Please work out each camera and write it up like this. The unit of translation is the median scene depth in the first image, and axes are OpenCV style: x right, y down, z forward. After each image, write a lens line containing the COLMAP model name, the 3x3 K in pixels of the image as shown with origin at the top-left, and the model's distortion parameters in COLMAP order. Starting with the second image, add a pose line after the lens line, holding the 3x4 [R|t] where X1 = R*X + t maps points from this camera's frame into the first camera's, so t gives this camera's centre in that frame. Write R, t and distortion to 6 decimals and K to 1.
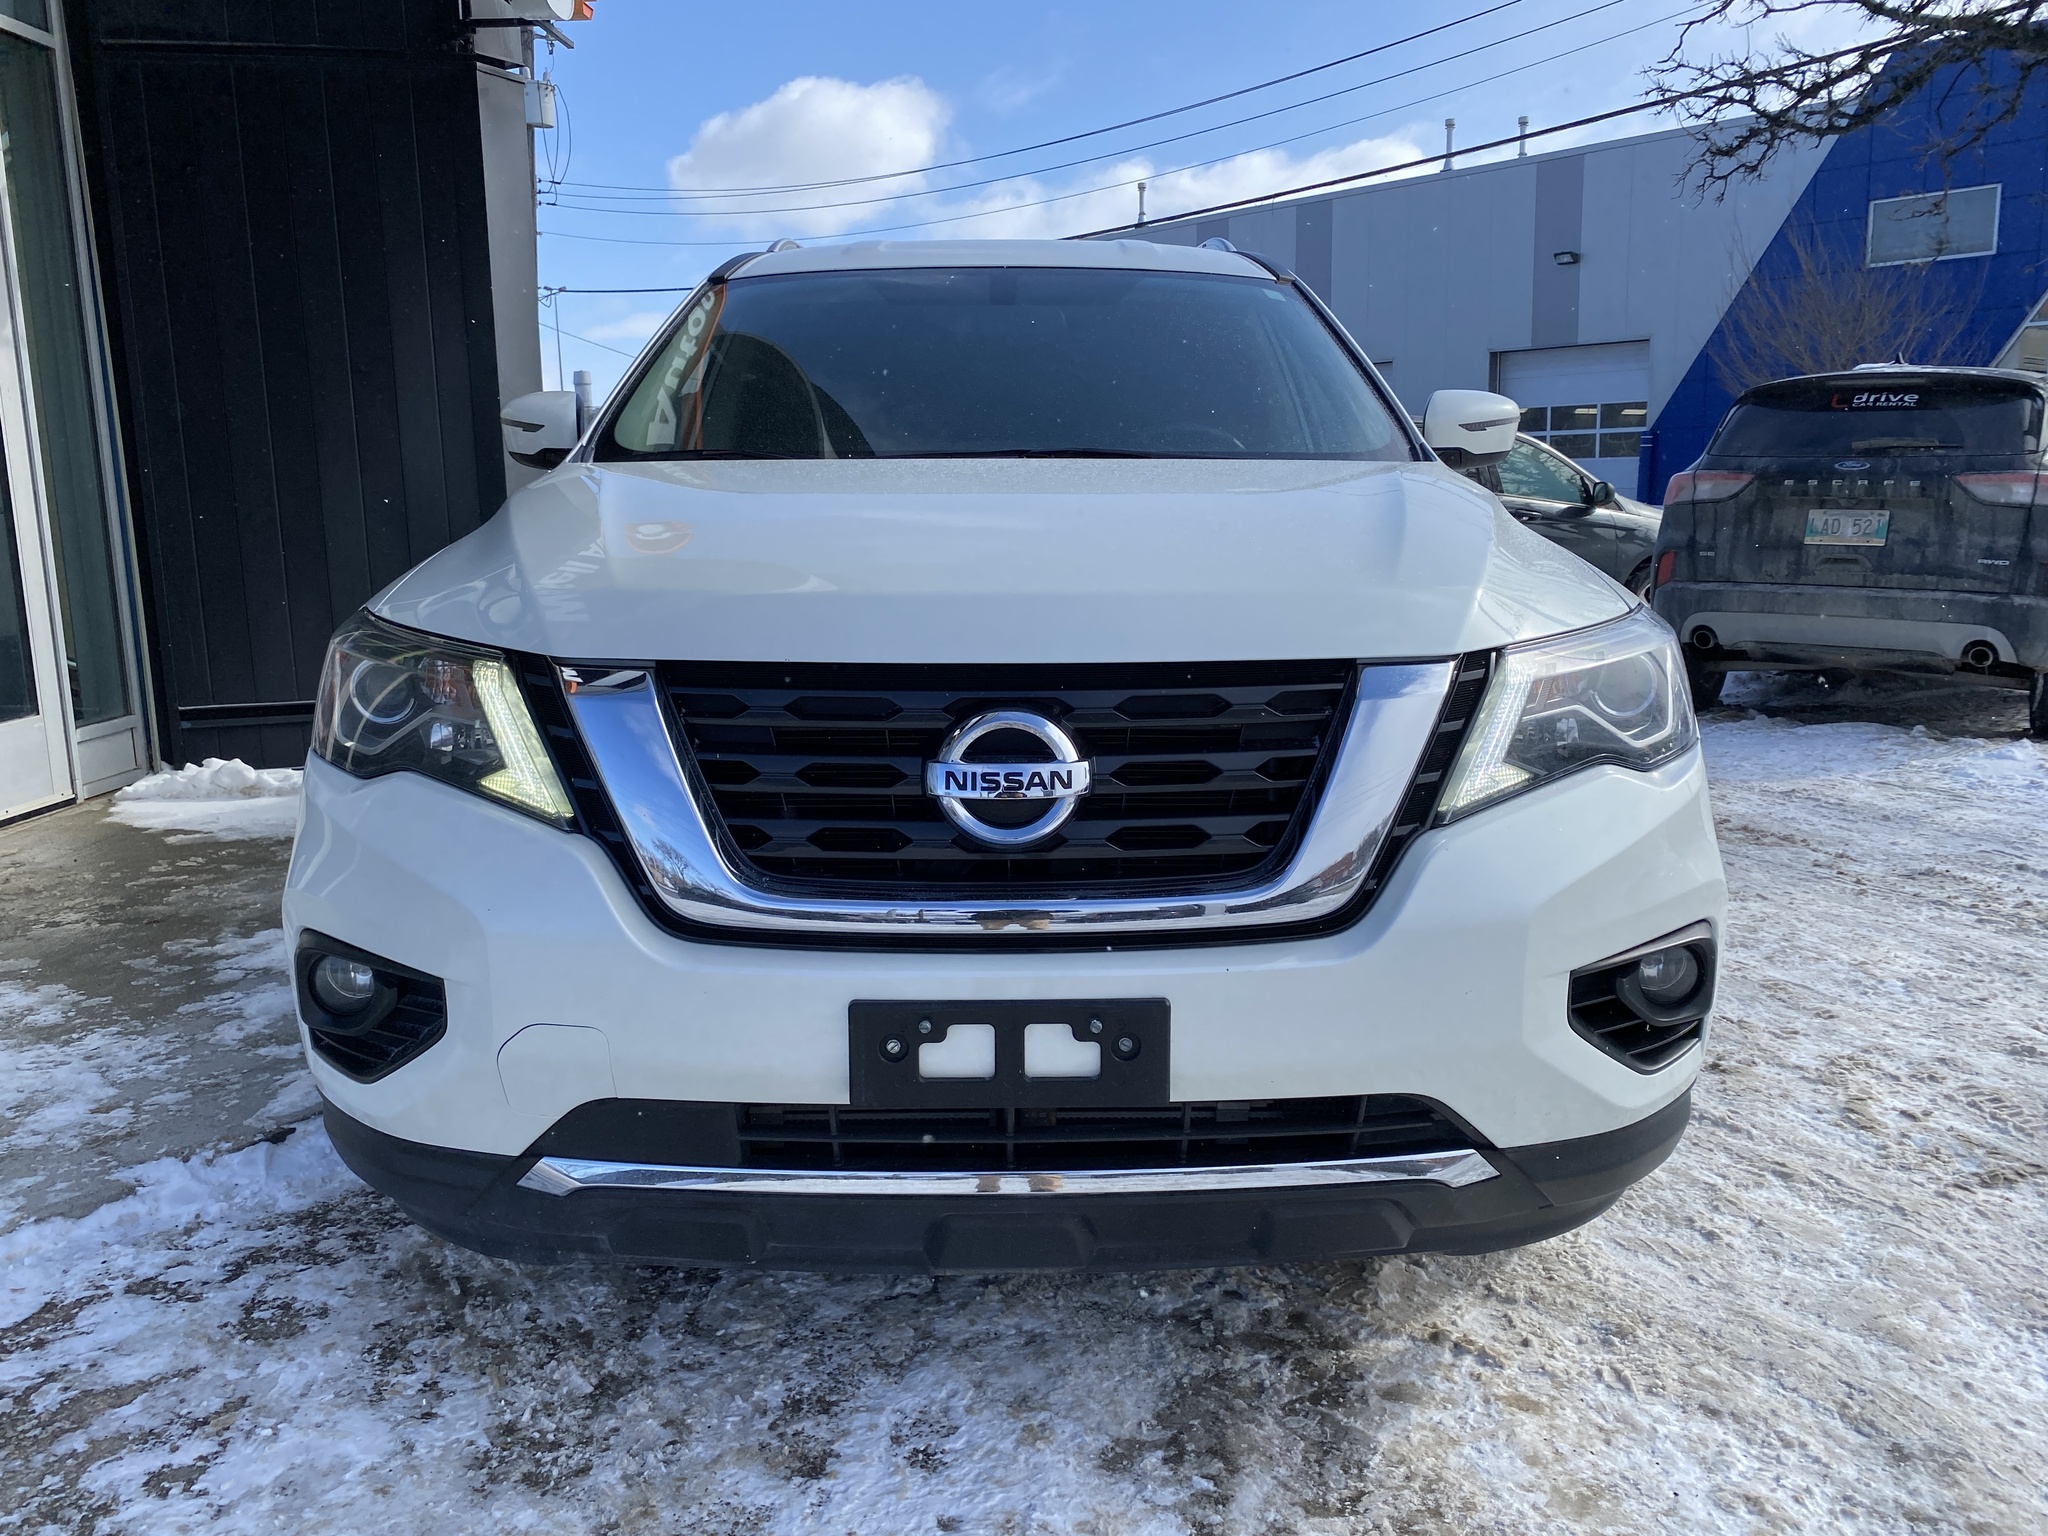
lens RADIAL K [[1570.3, 0, 1024.0], [0, 1570.3, 768.0], [0, 0, 1]] dist [0.005003, -0.001057]
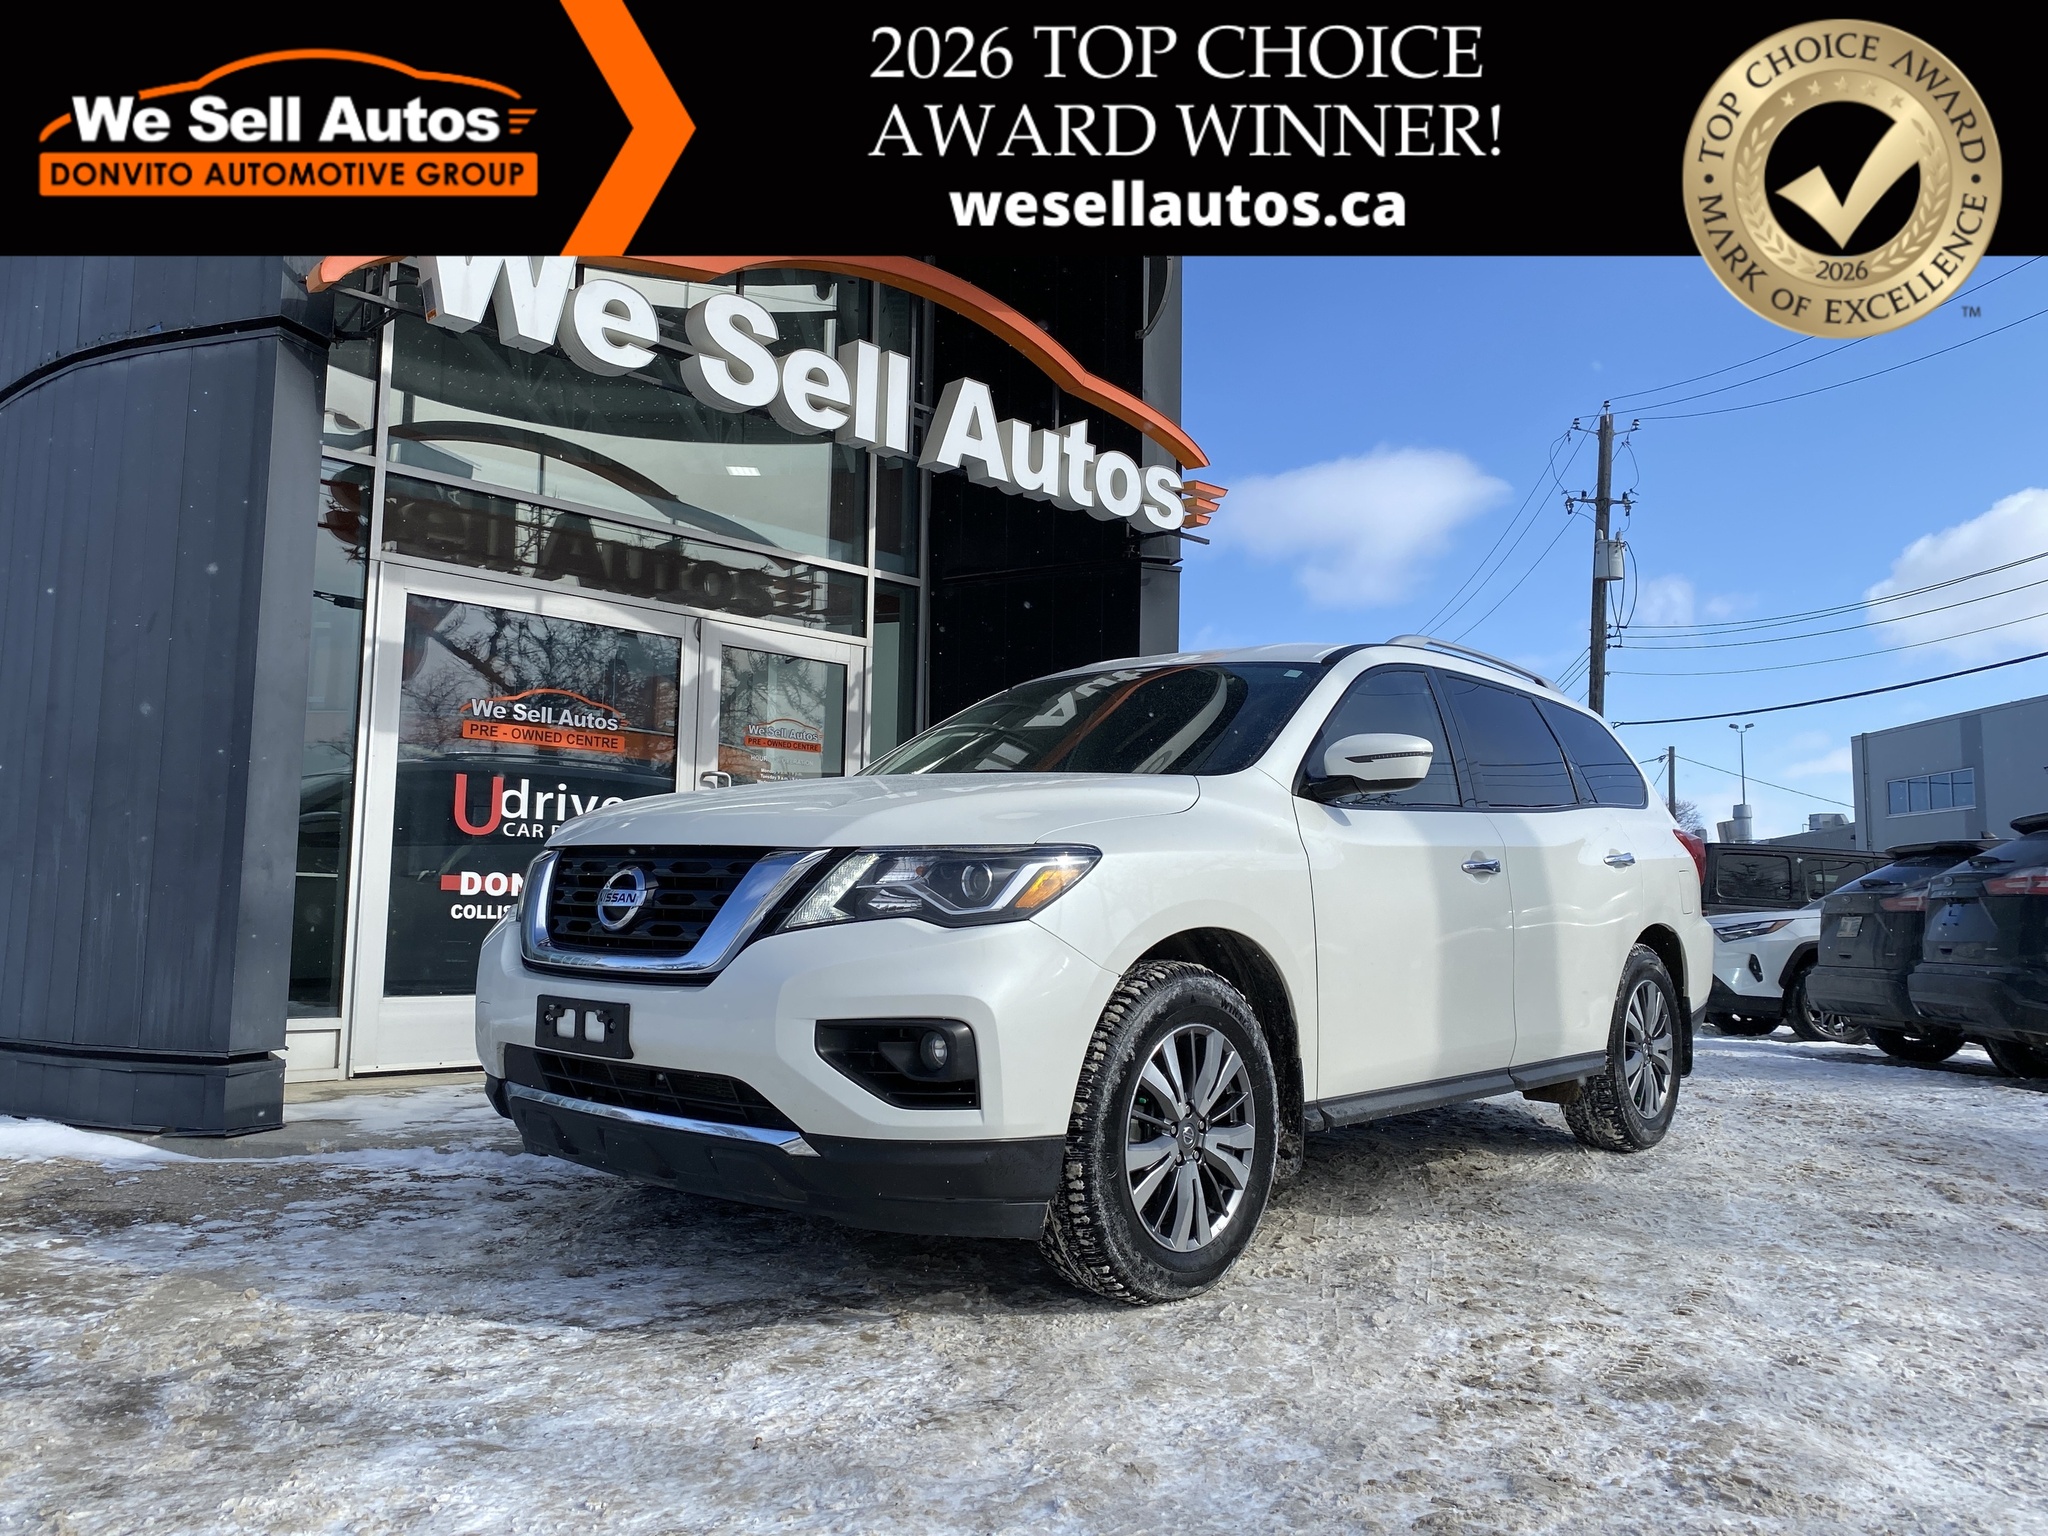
lens RADIAL K [[1580.9, 0, 1024.0], [0, 1580.9, 768.0], [0, 0, 1]] dist [0.081566, 0.000705]
pose [[0.740016, -0.031239, -0.671863, 1.473568], [-0.152949, 0.964934, -0.213330, 0.169063], [0.654967, 0.260628, 0.709289, -0.159679]]
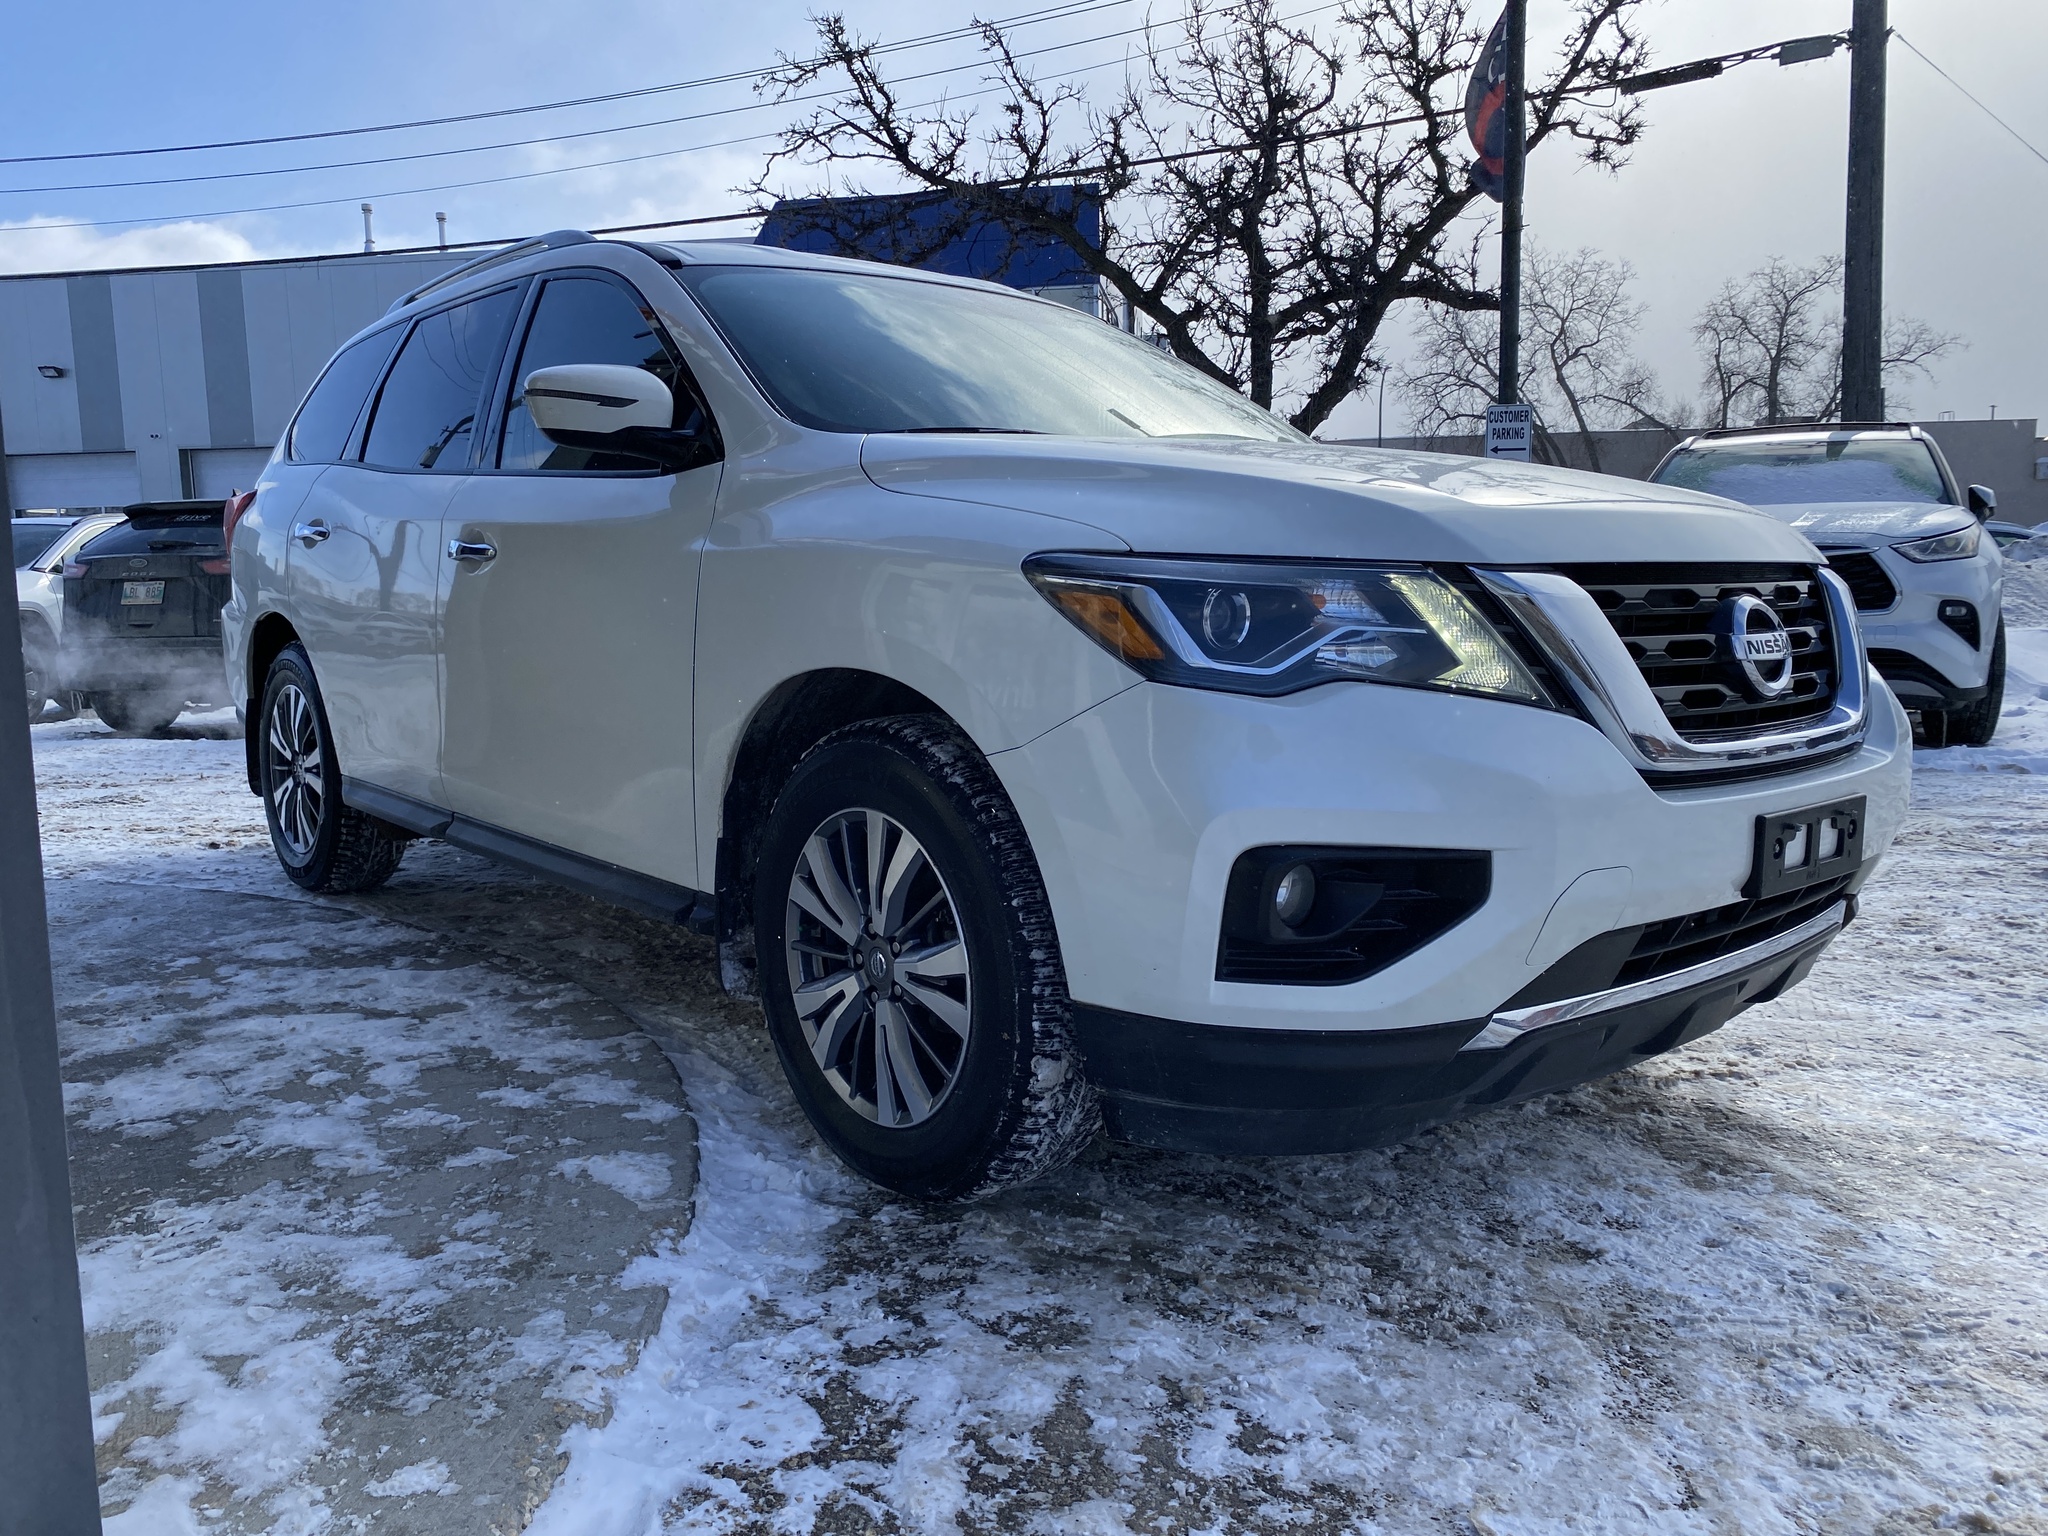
lens RADIAL K [[1531.9, 0, 1025.4], [0, 1531.9, 817.8], [0, 0, 1]] dist [0.001685, -0.002238]
pose [[0.767366, -0.100099, 0.633348, -1.079432], [0.119517, 0.992759, 0.012096, 0.050010], [-0.629972, 0.066414, 0.773773, 0.322435]]
